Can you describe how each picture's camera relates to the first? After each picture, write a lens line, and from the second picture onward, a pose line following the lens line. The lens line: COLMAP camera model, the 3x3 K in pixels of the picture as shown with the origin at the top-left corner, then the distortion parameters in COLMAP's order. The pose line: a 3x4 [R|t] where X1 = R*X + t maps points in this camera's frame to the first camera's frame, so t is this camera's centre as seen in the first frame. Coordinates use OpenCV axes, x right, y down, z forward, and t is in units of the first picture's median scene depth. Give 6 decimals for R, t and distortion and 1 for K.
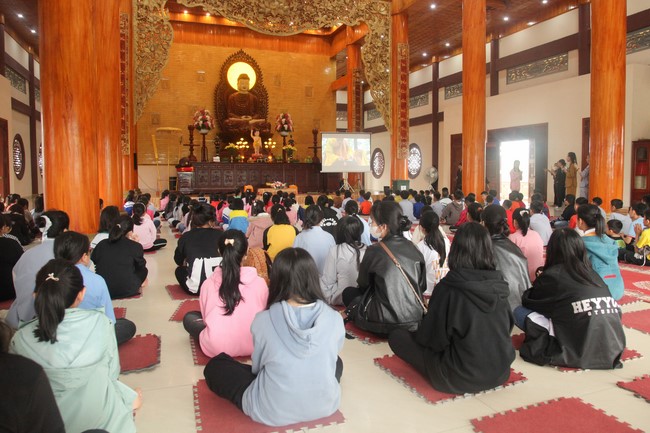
lens RADIAL K [[459.5, 0, 325.7], [0, 459.5, 214.4], [0, 0, 1]] dist [-0.084268, 0.017910]
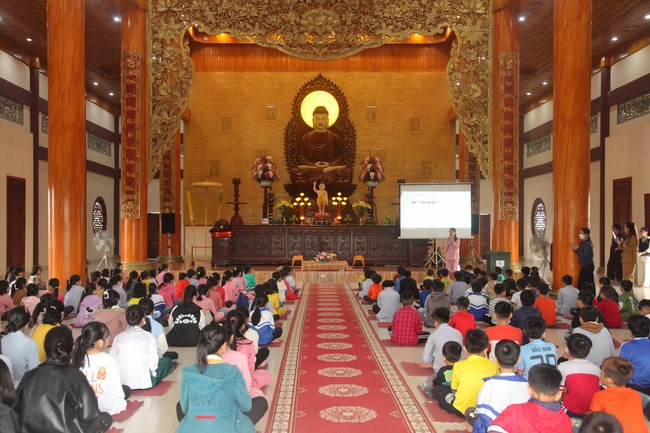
lens RADIAL K [[652.1, 0, 313.4], [0, 652.1, 248.6], [0, 0, 1]] dist [0.021578, 0.000000]
pose [[0.933155, 0.013537, -0.359219, 0.216129], [-0.032682, 0.998347, -0.047277, -0.020862], [0.357985, 0.055856, 0.932055, -0.009429]]
